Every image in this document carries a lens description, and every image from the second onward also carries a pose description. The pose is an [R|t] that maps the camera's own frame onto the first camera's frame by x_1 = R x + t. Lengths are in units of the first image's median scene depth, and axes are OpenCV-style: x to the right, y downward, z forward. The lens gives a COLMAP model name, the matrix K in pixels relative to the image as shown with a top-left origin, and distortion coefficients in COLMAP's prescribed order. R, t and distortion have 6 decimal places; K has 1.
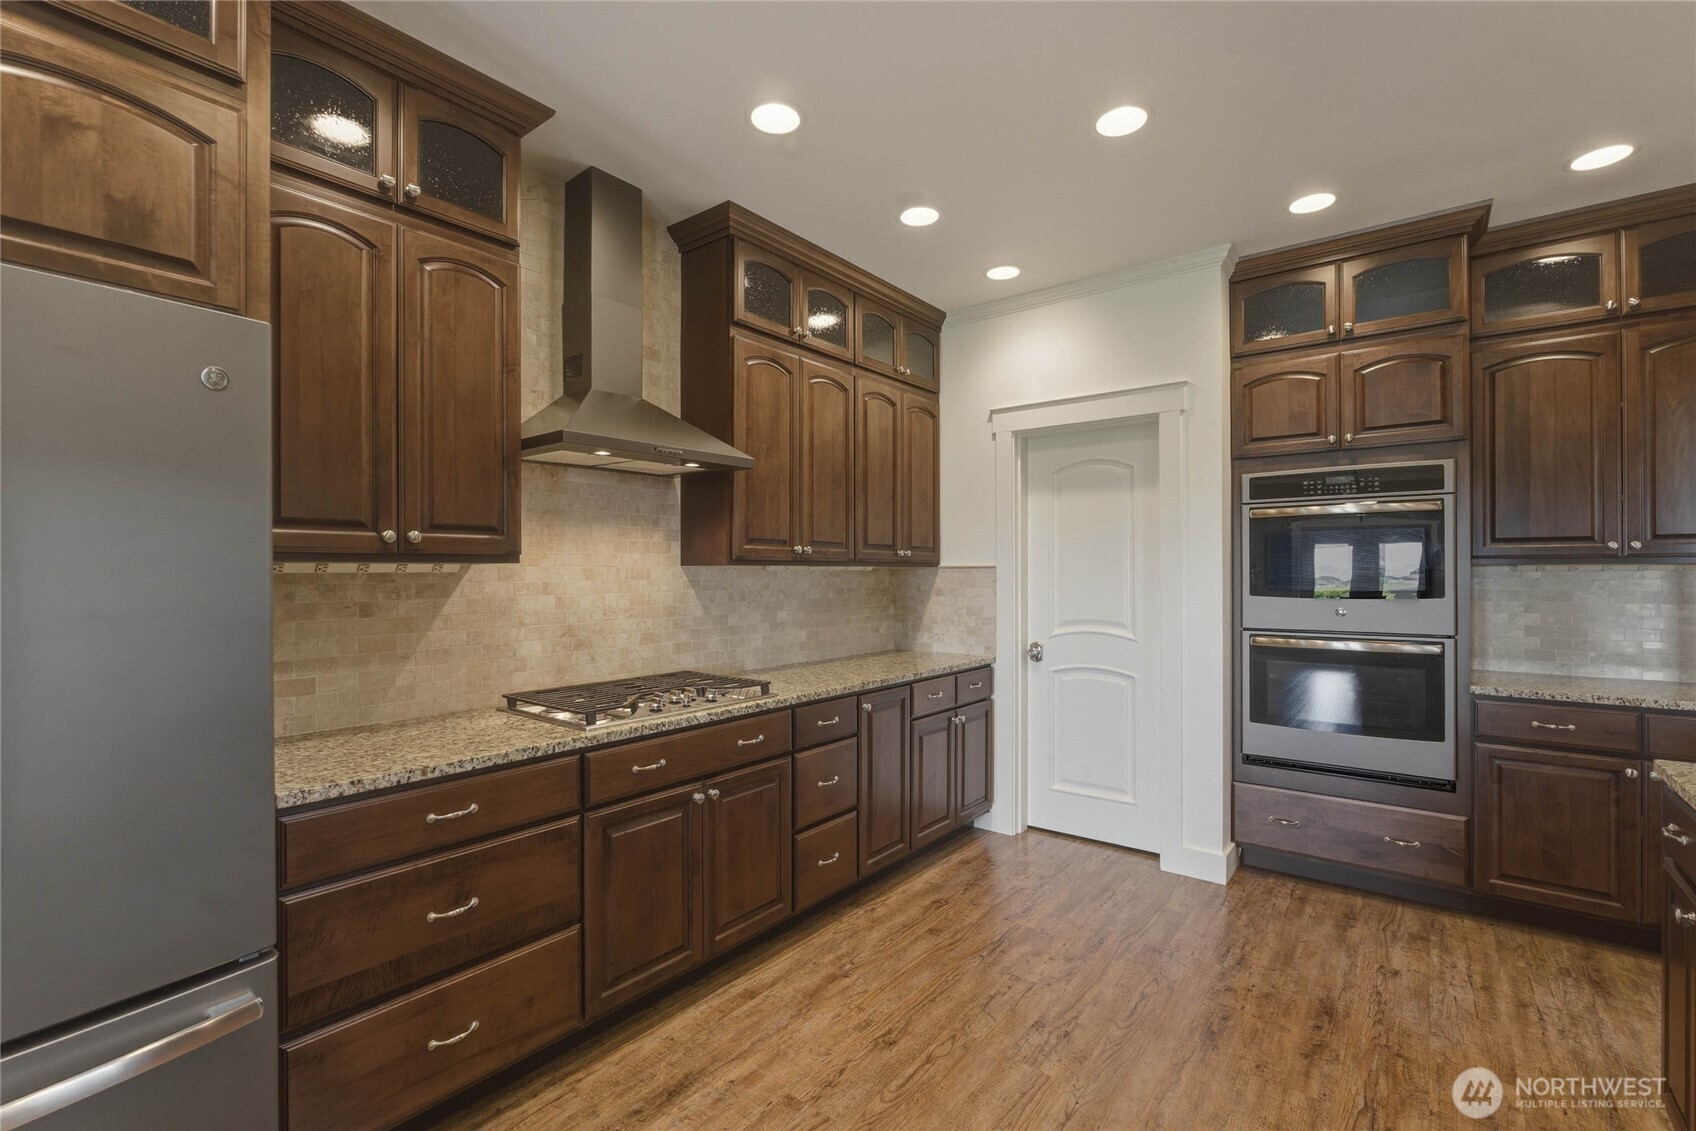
lens RADIAL K [[749.4, 0, 845.7], [0, 749.4, 572.0], [0, 0, 1]] dist [-0.013469, 0.002354]
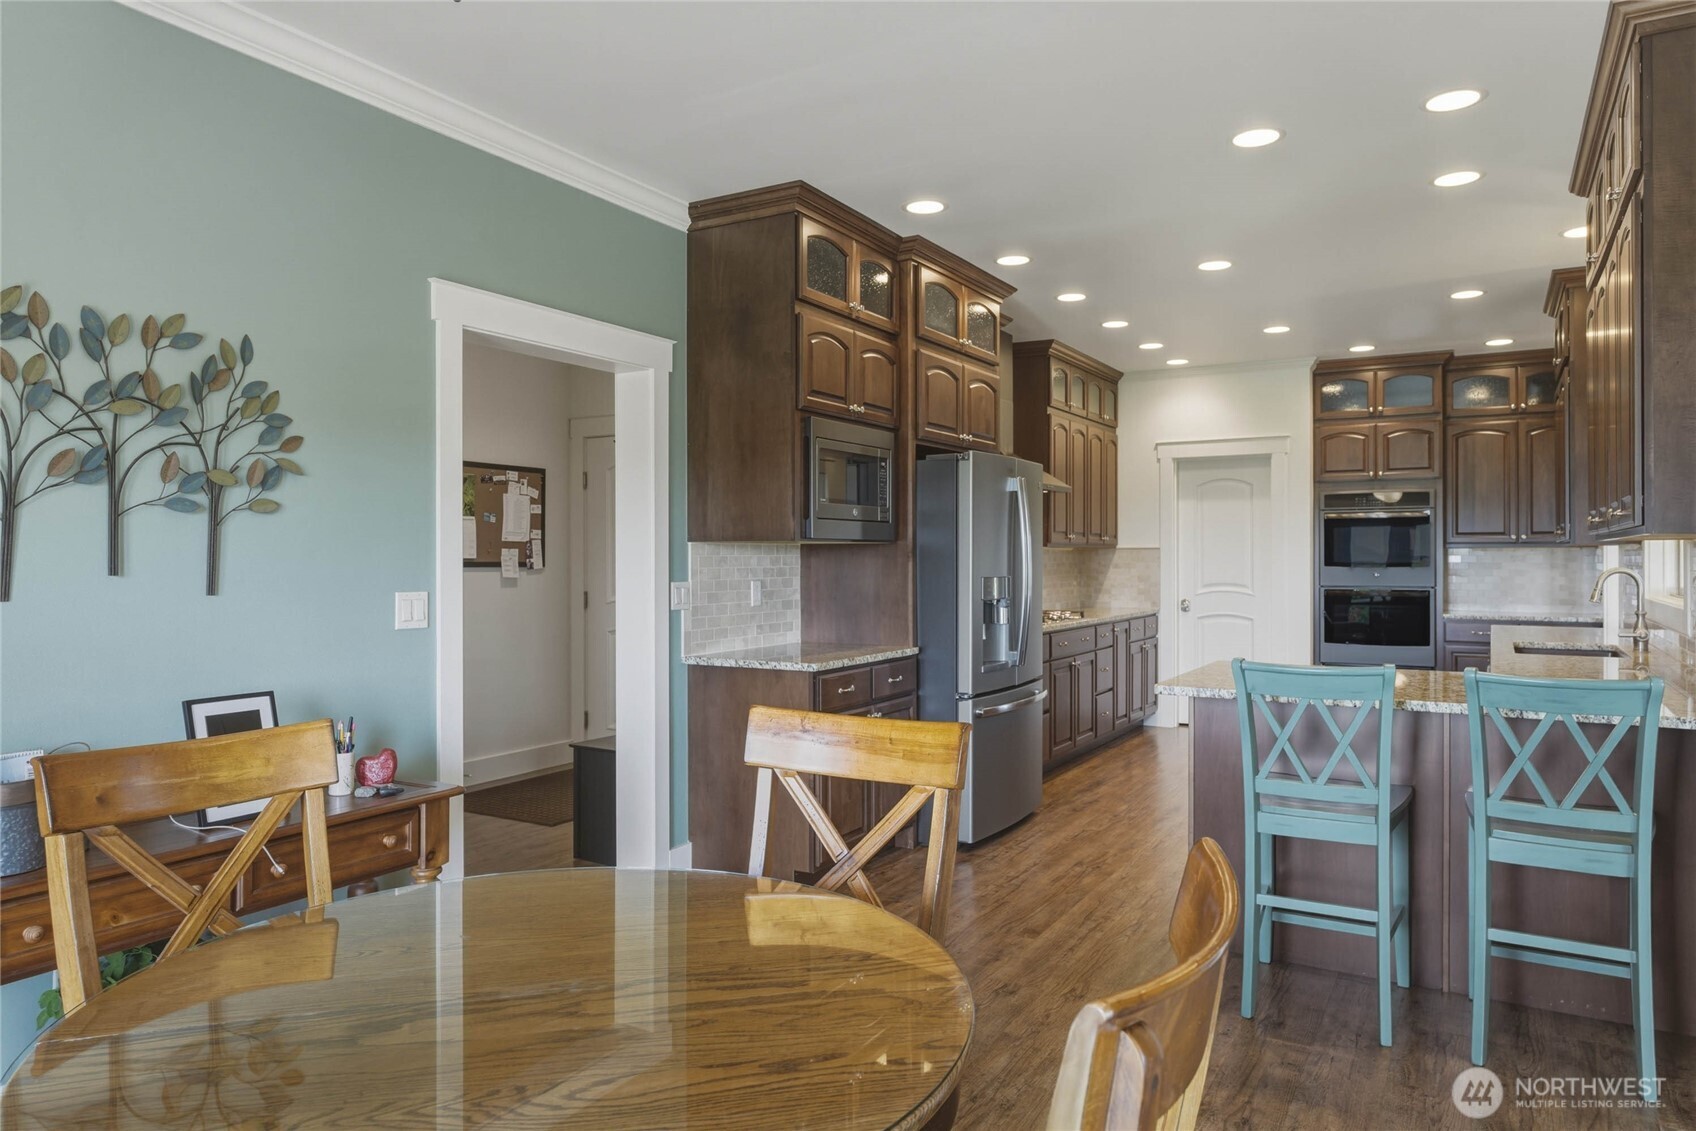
lens RADIAL K [[1104.2, 0, 849.6], [0, 1104.2, 559.6], [0, 0, 1]] dist [0.003030, 0.000830]
pose [[0.989761, 0.001436, 0.142728, -0.742262], [-0.001511, 0.999999, 0.000418, 0.016137], [-0.142727, -0.000629, 0.989762, -1.112072]]
